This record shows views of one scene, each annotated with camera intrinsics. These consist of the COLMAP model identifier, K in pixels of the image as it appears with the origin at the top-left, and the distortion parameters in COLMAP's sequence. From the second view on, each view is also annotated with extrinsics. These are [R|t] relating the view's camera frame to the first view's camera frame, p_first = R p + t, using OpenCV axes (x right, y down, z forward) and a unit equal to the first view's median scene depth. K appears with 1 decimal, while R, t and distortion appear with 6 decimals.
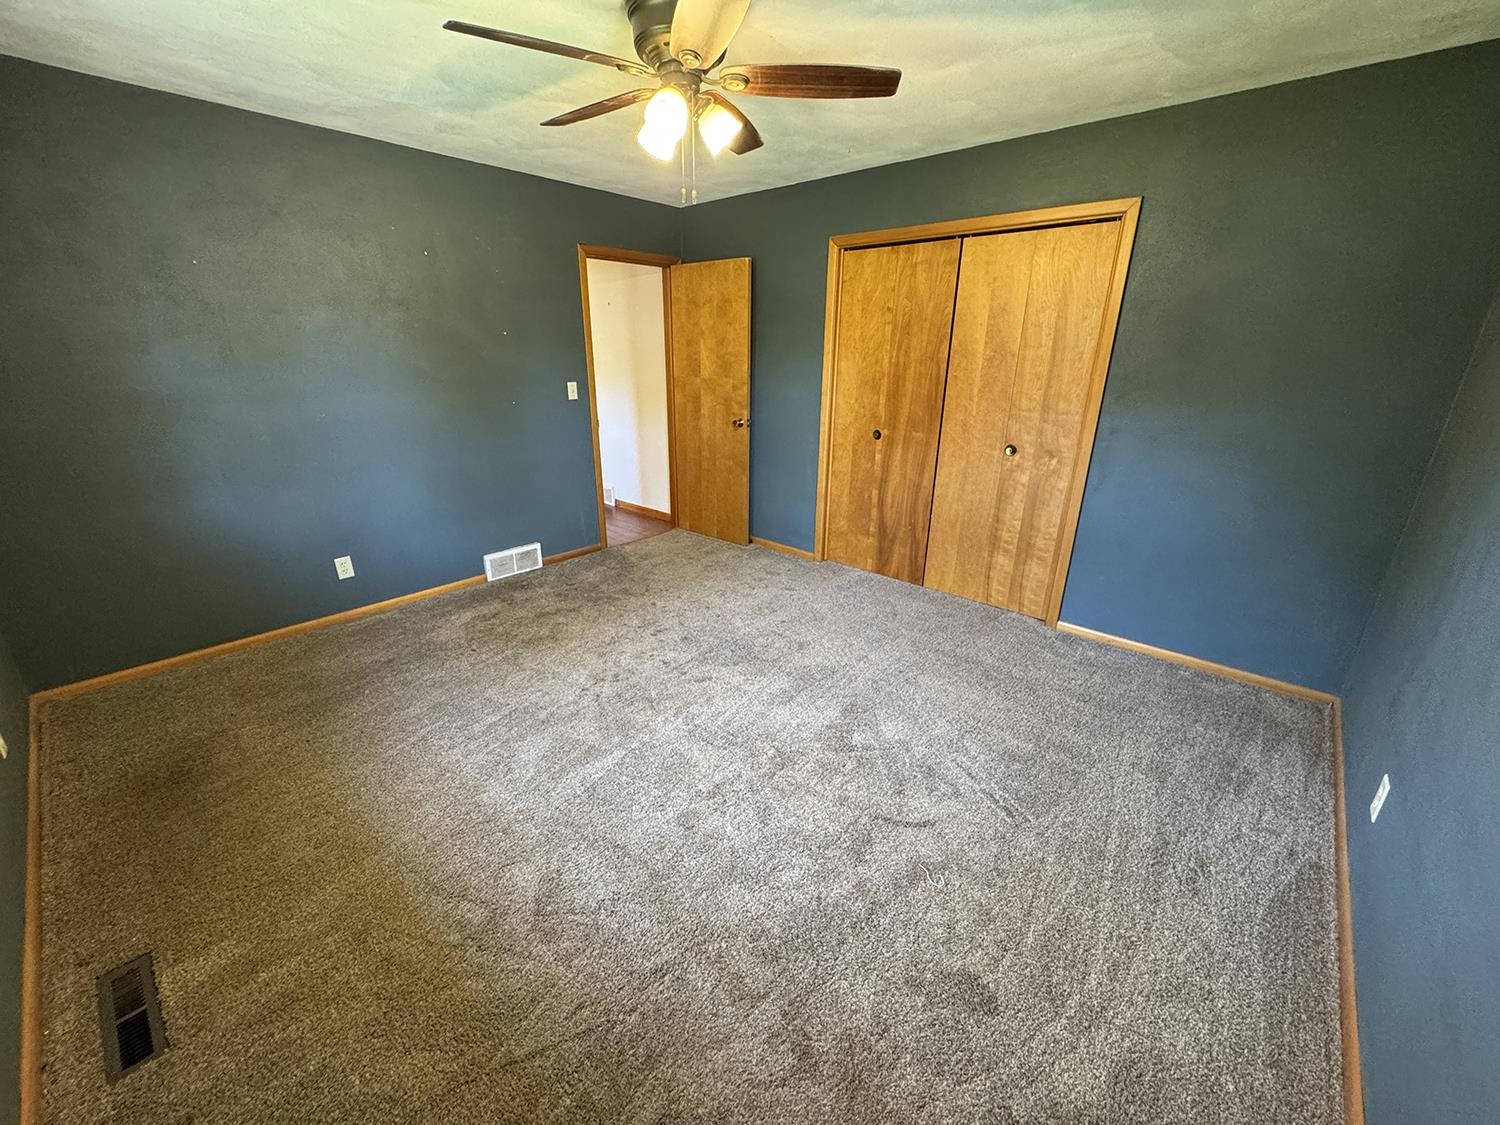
lens RADIAL K [[597.5, 0, 743.6], [0, 597.5, 564.1], [0, 0, 1]] dist [-0.002496, -0.000042]
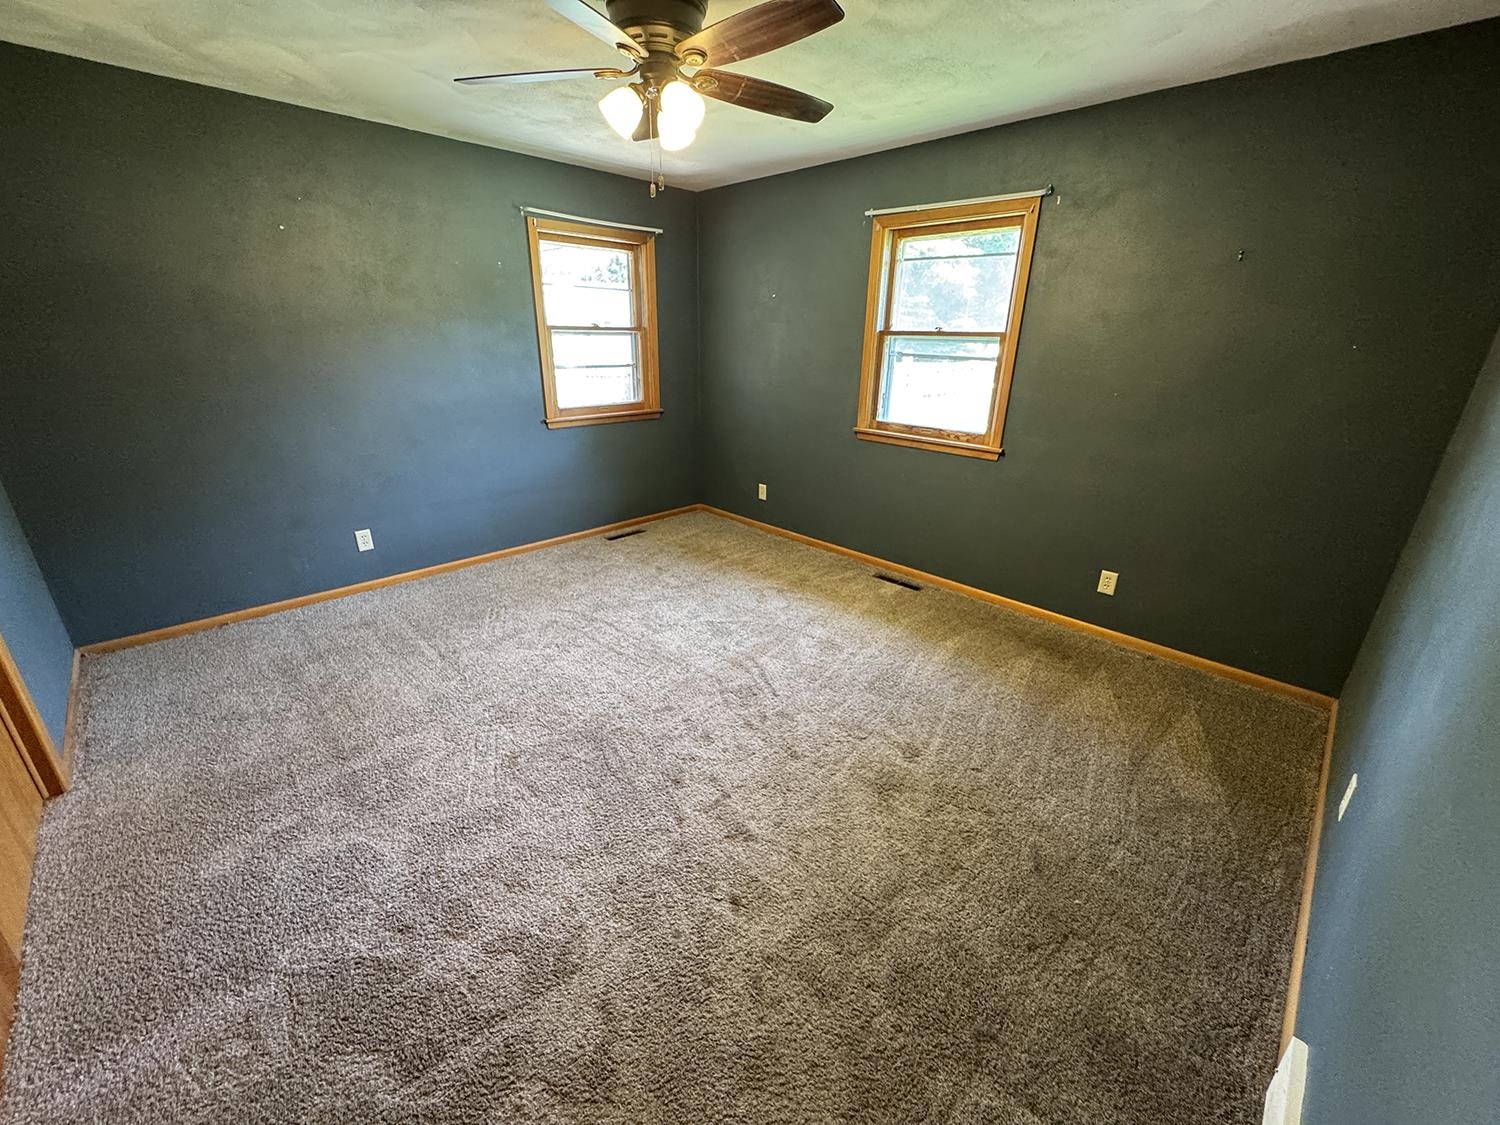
lens RADIAL K [[597.5, 0, 745.6], [0, 597.5, 564.5], [0, 0, 1]] dist [-0.002496, -0.000042]
pose [[-0.998144, -0.042269, 0.043838, -0.169666], [-0.003098, 0.754191, 0.656648, -0.428413], [-0.060818, 0.655294, -0.752922, 1.177495]]
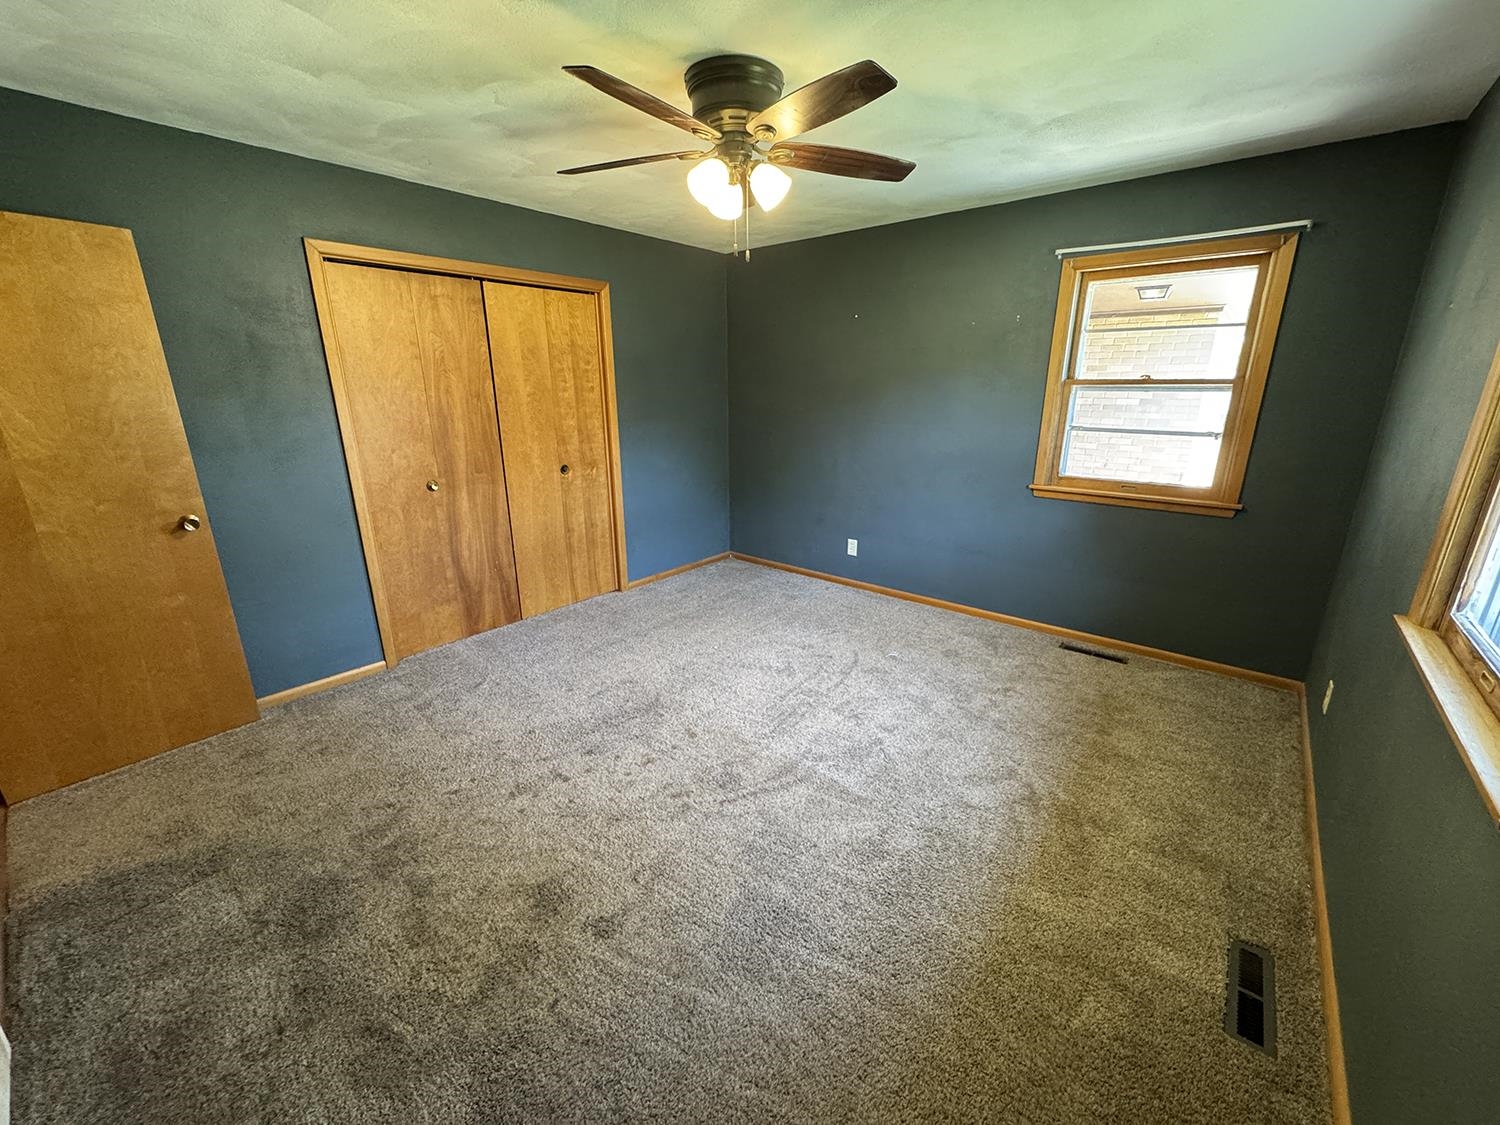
lens RADIAL K [[597.5, 0, 750.0], [0, 597.5, 566.4], [0, 0, 1]] dist [-0.002496, -0.000042]
pose [[-0.040553, -0.302776, 0.952199, -0.692136], [0.342777, 0.890934, 0.297893, -0.226507], [-0.938541, 0.338473, 0.067655, 0.587372]]
